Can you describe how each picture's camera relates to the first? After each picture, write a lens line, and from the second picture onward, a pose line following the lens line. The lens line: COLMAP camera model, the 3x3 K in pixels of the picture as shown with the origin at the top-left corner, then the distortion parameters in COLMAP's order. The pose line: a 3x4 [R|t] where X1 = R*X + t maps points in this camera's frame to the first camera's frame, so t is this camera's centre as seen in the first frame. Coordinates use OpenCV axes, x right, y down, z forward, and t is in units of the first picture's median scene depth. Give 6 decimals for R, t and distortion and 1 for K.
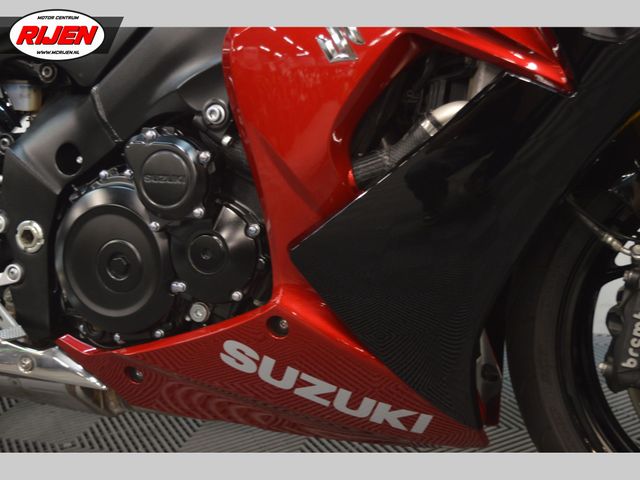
lens RADIAL K [[860.6, 0, 326.6], [0, 860.6, 234.4], [0, 0, 1]] dist [-0.033325, 0.000000]
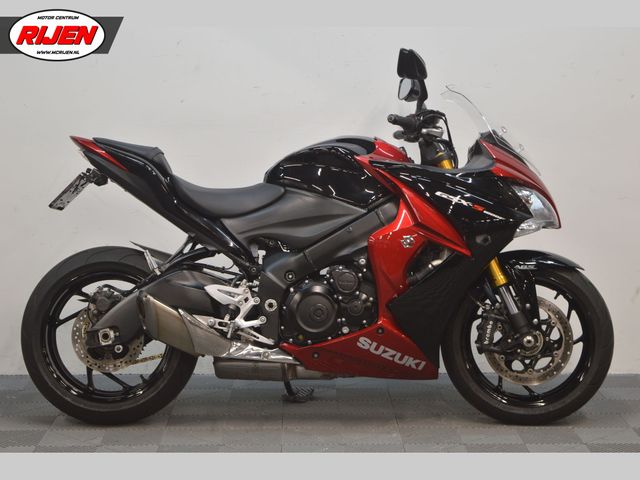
lens RADIAL K [[1539.5, 0, 318.9], [0, 1539.5, 242.6], [0, 0, 1]] dist [-0.027810, 0.000000]
pose [[0.944503, 0.021192, 0.327819, -1.990394], [0.021990, 0.991600, -0.127458, 0.471391], [-0.327767, 0.127593, 0.936103, -3.944056]]
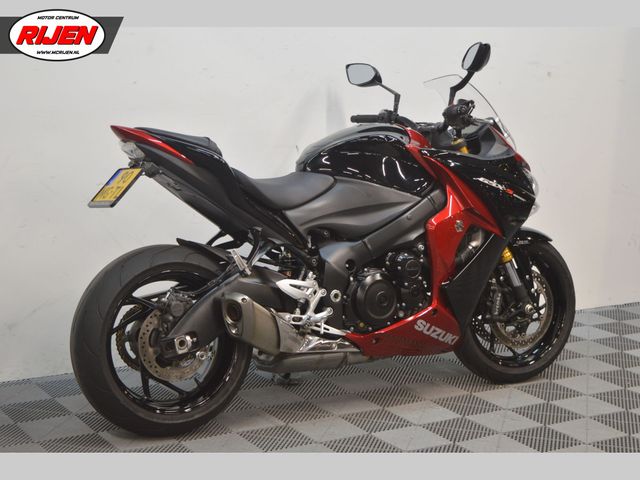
lens RADIAL K [[1222.9, 0, 320.6], [0, 1222.9, 236.1], [0, 0, 1]] dist [0.026453, 0.000000]
pose [[0.637340, -0.044789, 0.769280, -3.672317], [0.111826, 0.993117, -0.034826, -0.061056], [-0.762426, 0.108221, 0.637962, -1.547258]]
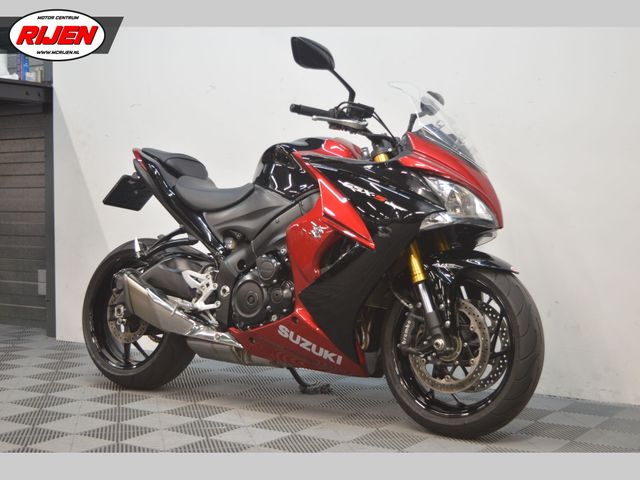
lens RADIAL K [[982.4, 0, 319.6], [0, 982.4, 238.9], [0, 0, 1]] dist [-0.007466, 0.000000]
pose [[0.959258, 0.071174, -0.273419, 0.941961], [-0.125279, 0.974562, -0.185836, 0.452204], [0.253237, 0.212519, 0.943773, -2.297970]]
